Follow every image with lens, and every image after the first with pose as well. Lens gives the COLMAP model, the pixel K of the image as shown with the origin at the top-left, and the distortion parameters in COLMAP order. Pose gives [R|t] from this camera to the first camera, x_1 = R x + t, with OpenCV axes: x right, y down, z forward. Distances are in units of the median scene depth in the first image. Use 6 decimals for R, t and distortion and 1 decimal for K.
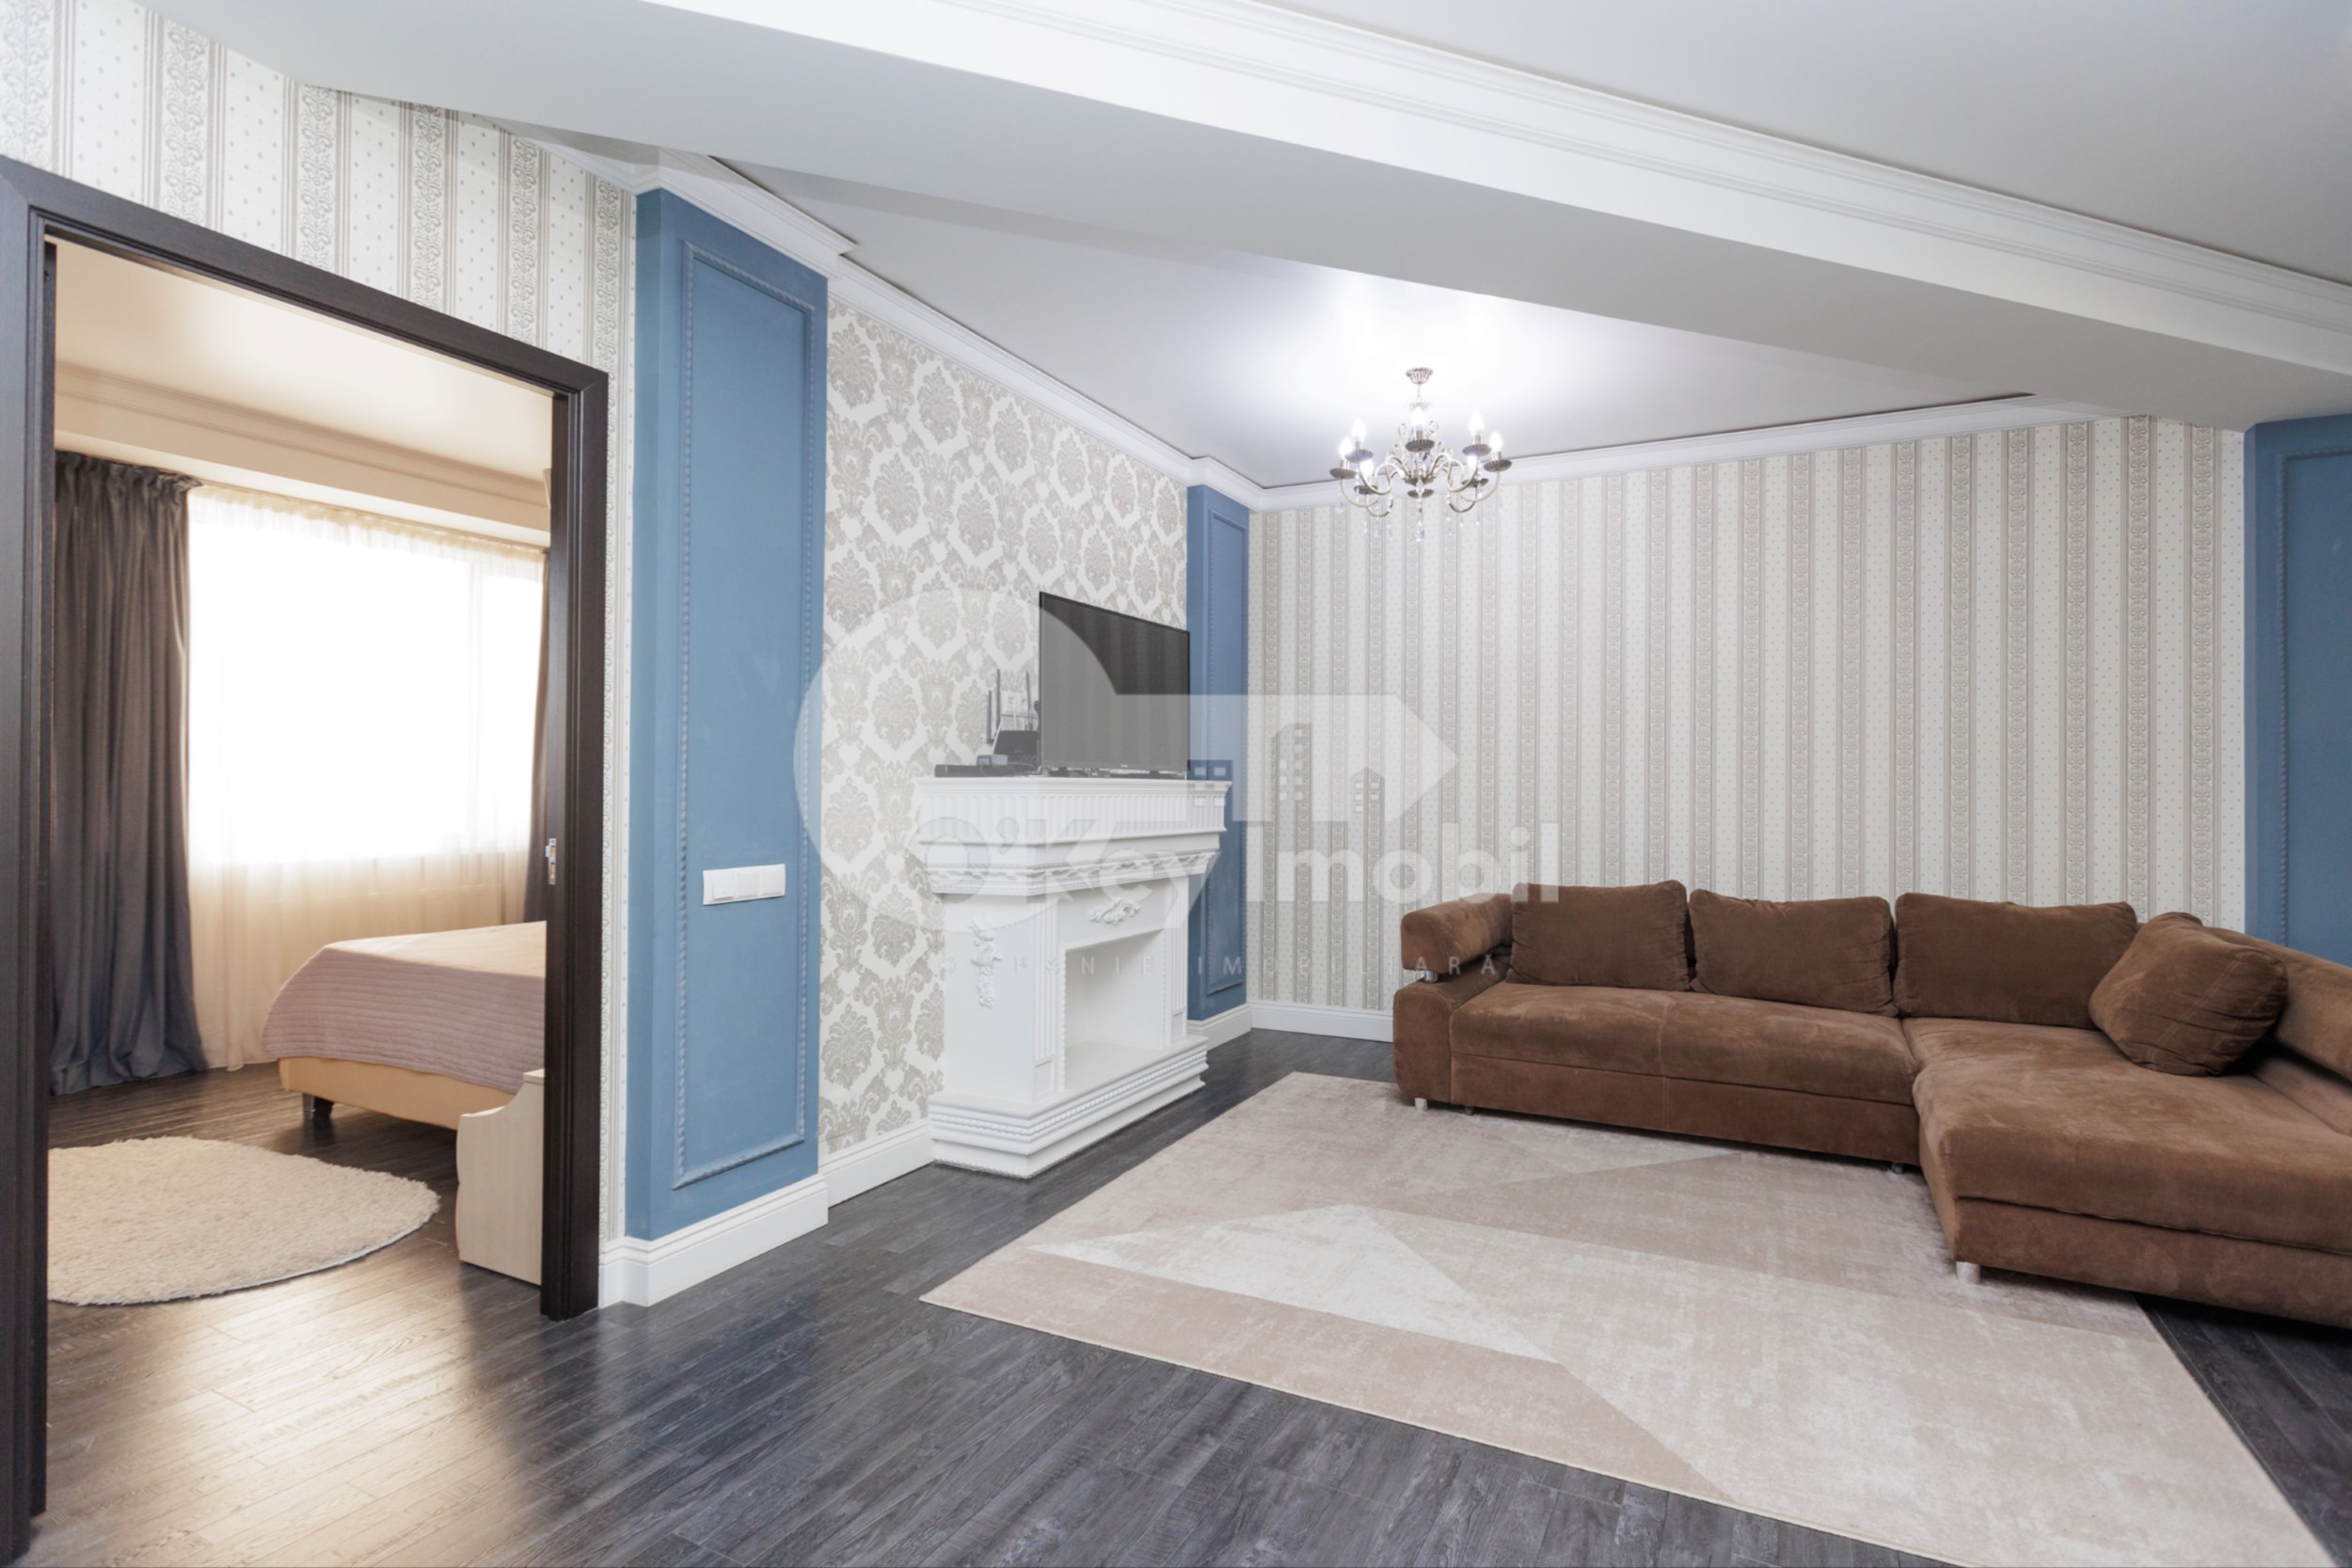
lens RADIAL K [[1067.7, 0, 1295.0], [0, 1067.7, 787.3], [0, 0, 1]] dist [0.003873, -0.001140]
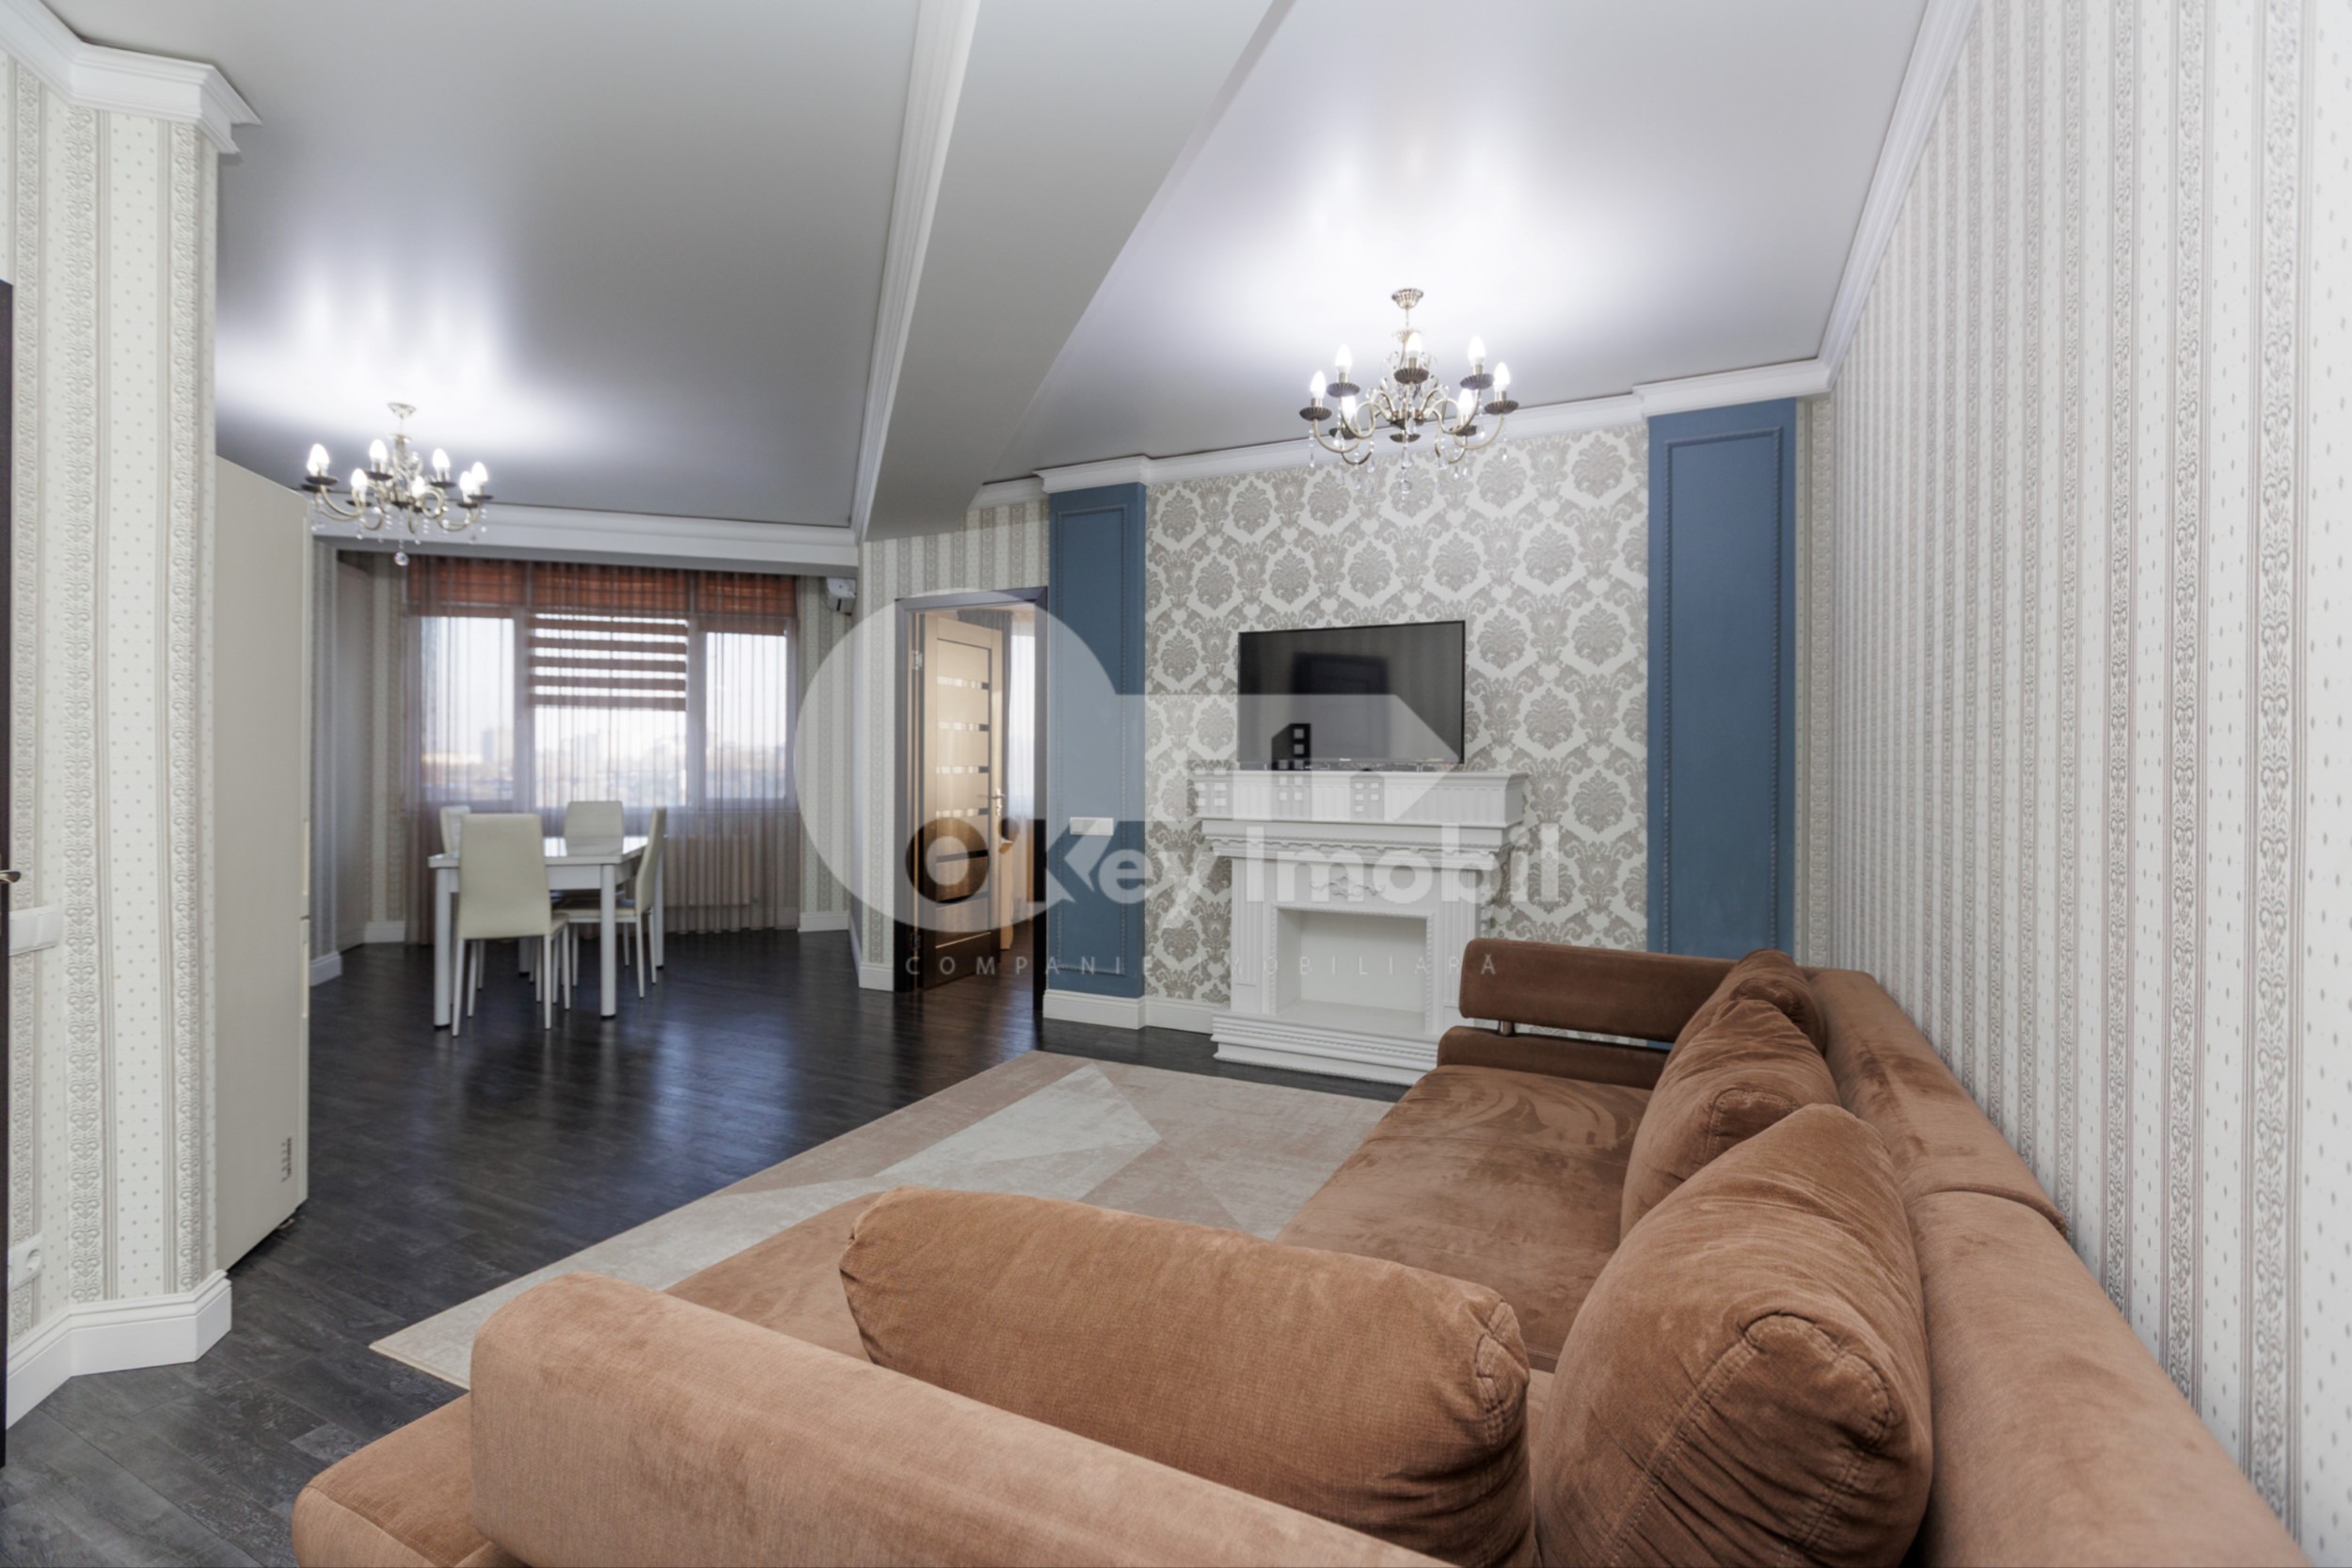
lens RADIAL K [[1067.7, 0, 1171.4], [0, 1067.7, 774.5], [0, 0, 1]] dist [0.003873, -0.001140]
pose [[-0.036224, 0.000970, -0.999343, 1.058793], [-0.005015, 0.999987, 0.001152, -0.004590], [0.999331, 0.005054, -0.036218, 0.920632]]
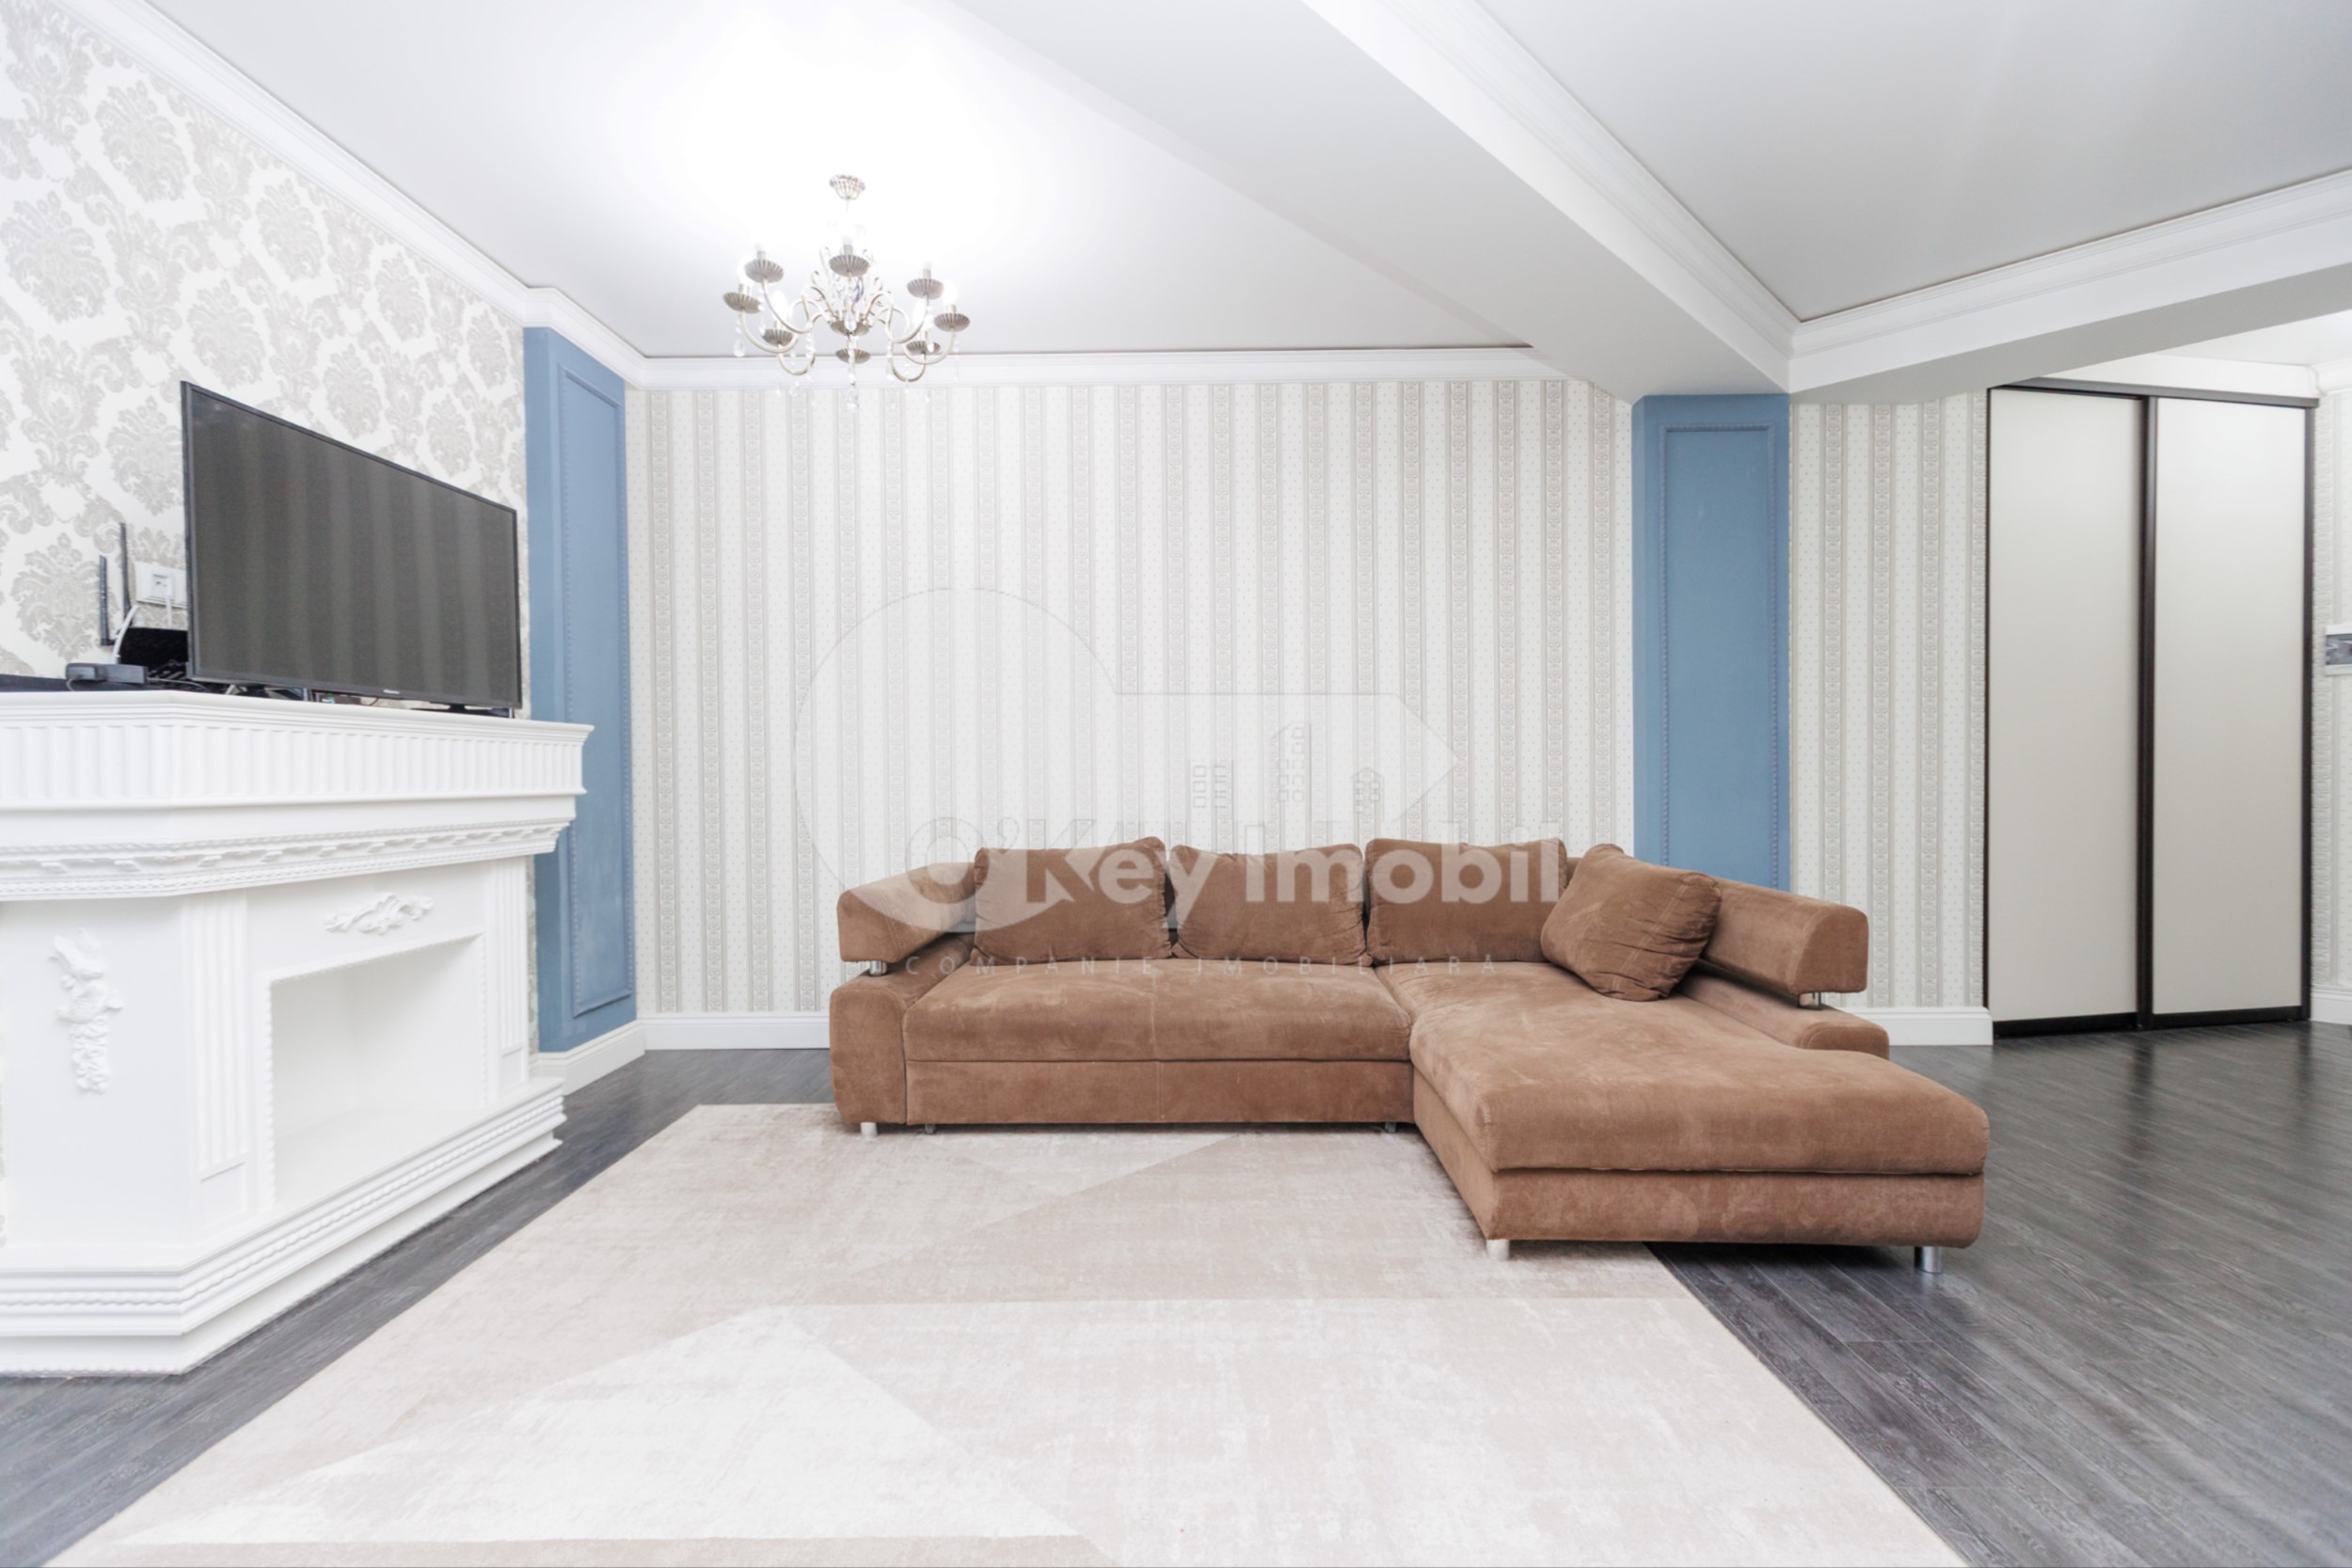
lens RADIAL K [[1067.7, 0, 1169.2], [0, 1067.7, 774.1], [0, 0, 1]] dist [0.003873, -0.001140]
pose [[0.923693, -0.019566, 0.382633, 0.030590], [0.016093, 0.999795, 0.012276, 0.031687], [-0.382795, -0.005182, 0.923819, 0.218565]]
